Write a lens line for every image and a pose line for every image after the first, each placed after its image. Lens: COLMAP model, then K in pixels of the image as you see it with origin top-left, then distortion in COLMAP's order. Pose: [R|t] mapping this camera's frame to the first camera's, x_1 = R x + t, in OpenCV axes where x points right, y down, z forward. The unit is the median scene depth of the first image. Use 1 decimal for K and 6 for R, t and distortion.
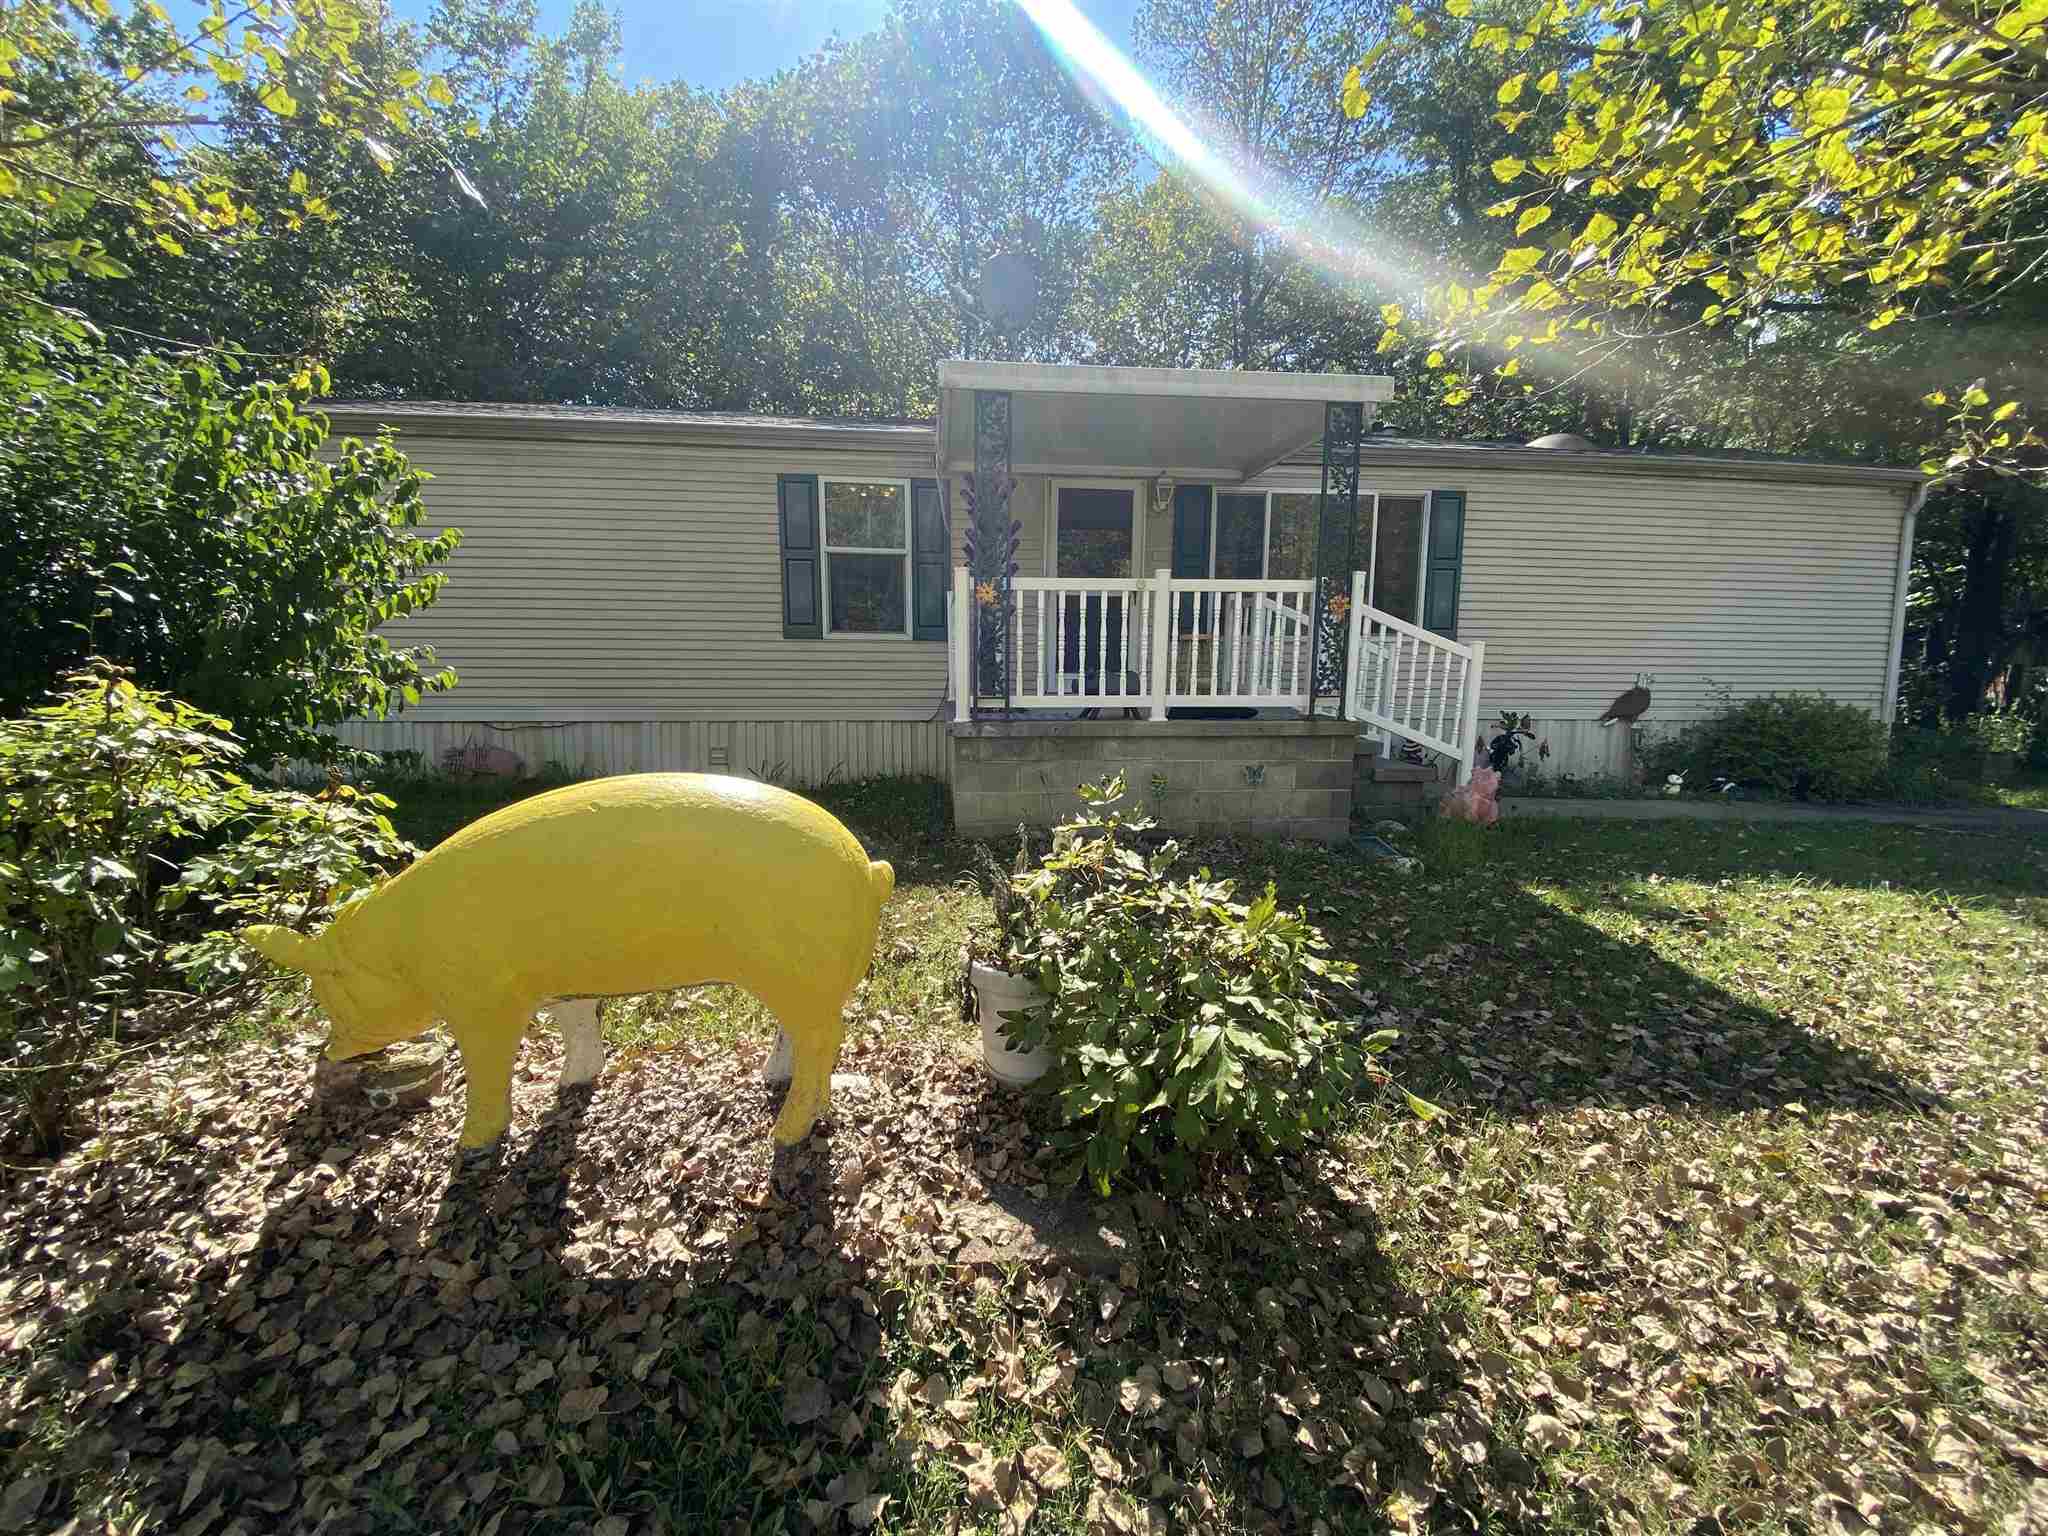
lens RADIAL K [[819.9, 0, 1019.2], [0, 819.9, 762.2], [0, 0, 1]] dist [0.022967, -0.022518]
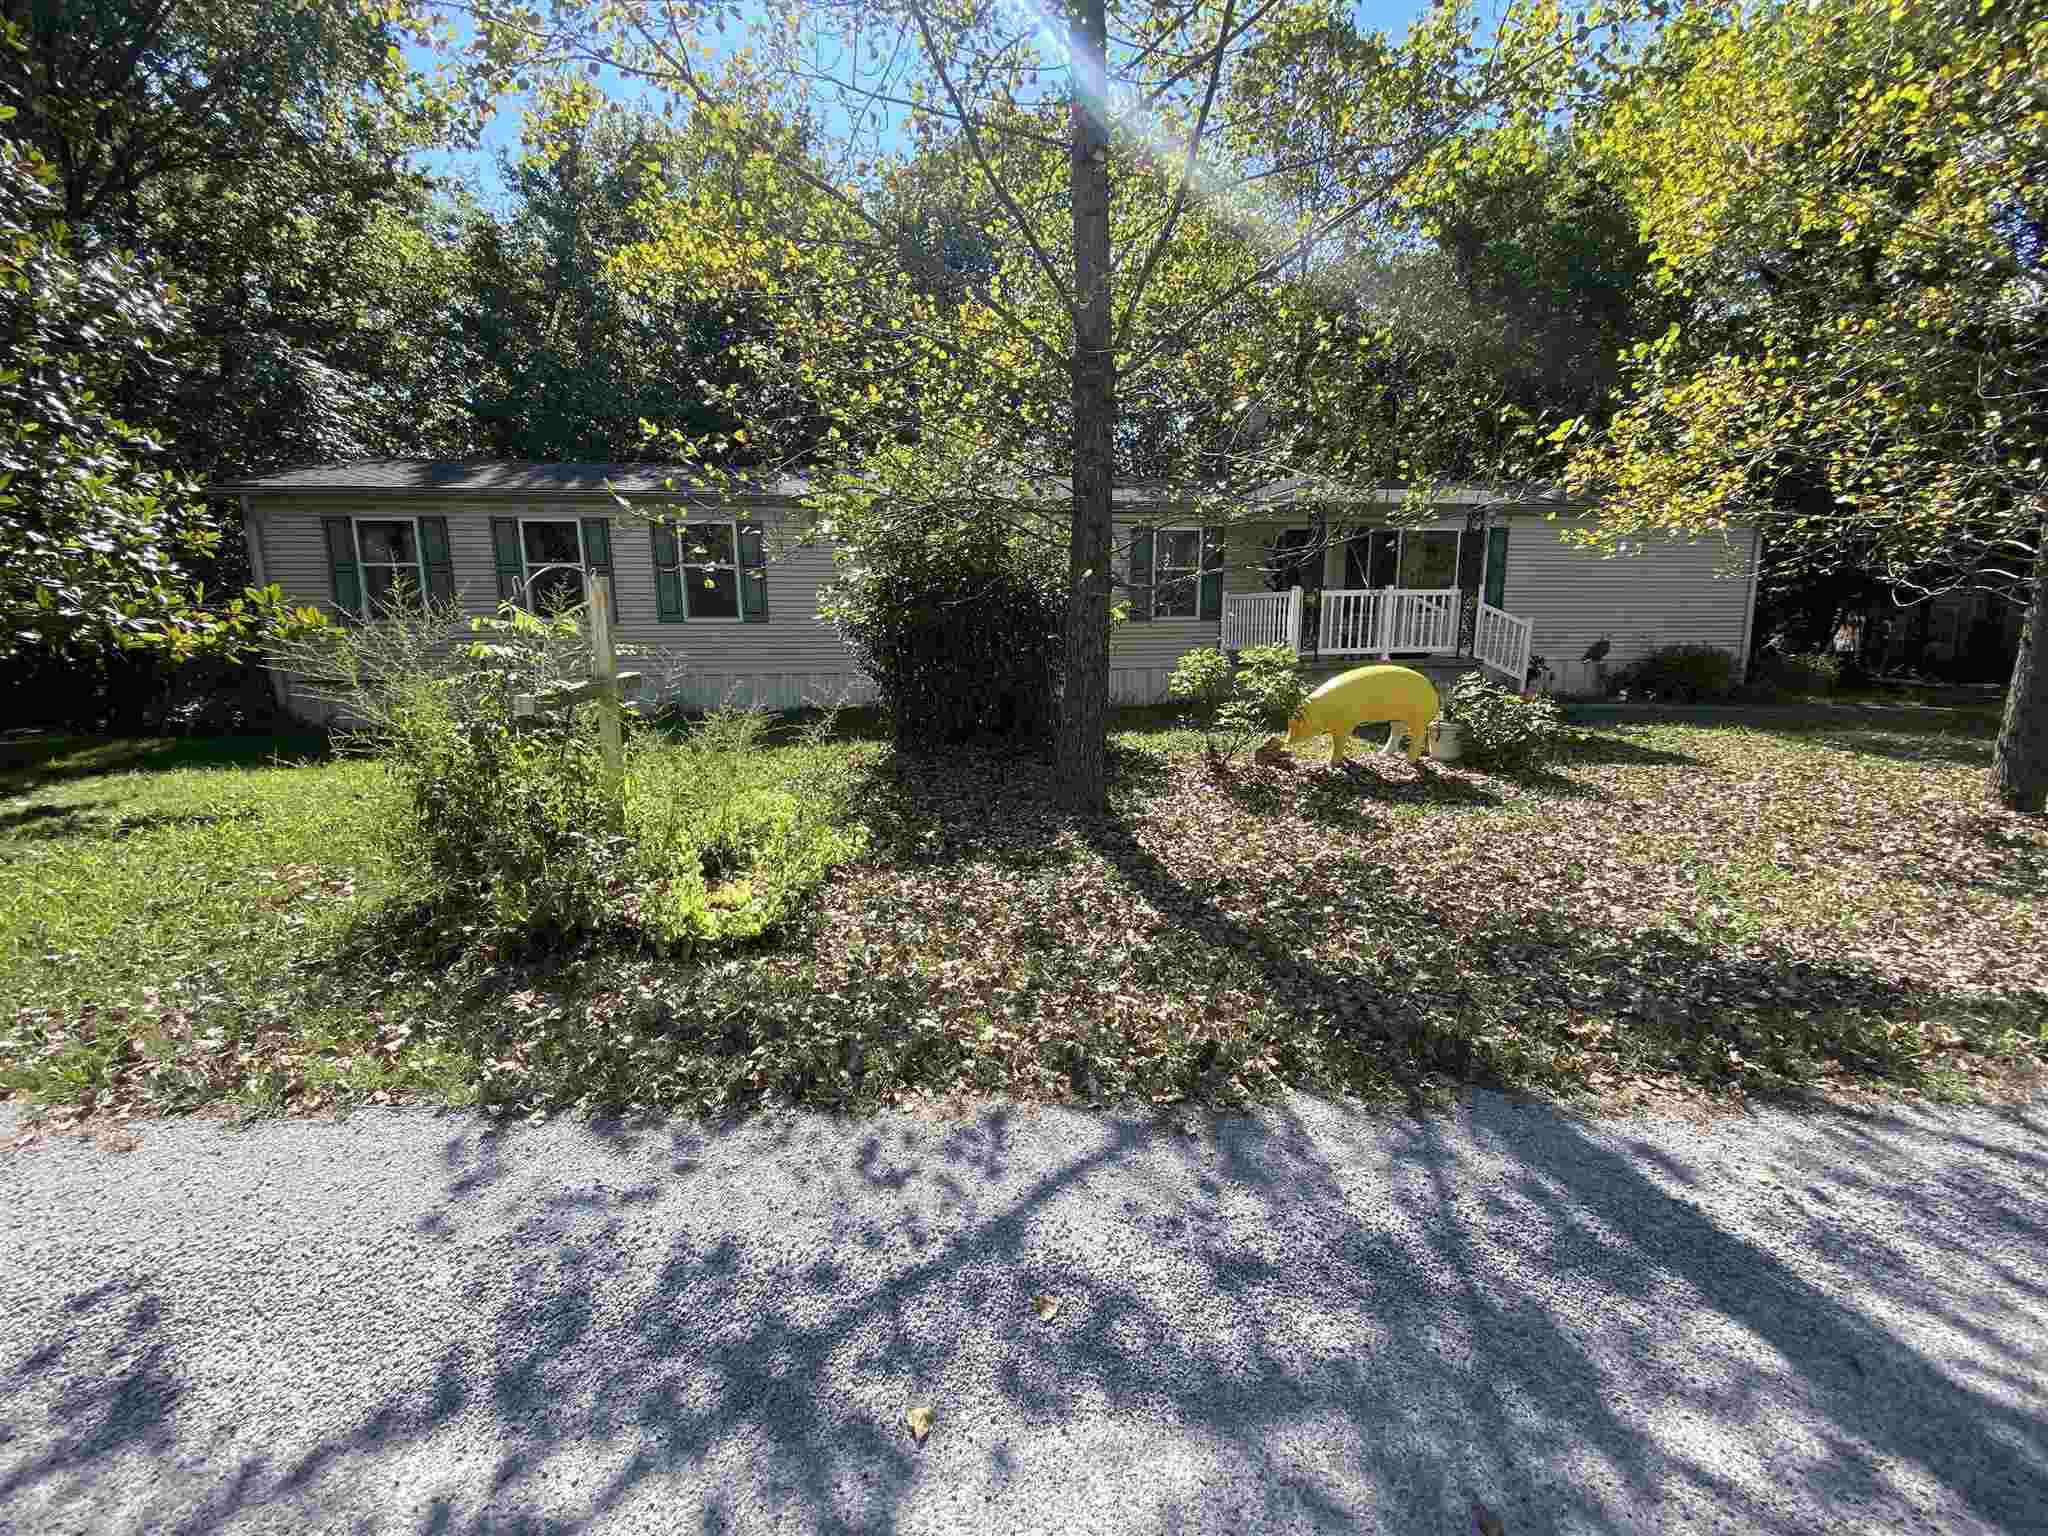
lens RADIAL K [[819.9, 0, 1019.2], [0, 819.9, 762.2], [0, 0, 1]] dist [0.022967, -0.022518]
pose [[0.998207, -0.021698, 0.055777, -0.595493], [0.019207, 0.998811, 0.044808, 0.065953], [-0.056683, -0.043657, 0.997437, -0.692879]]
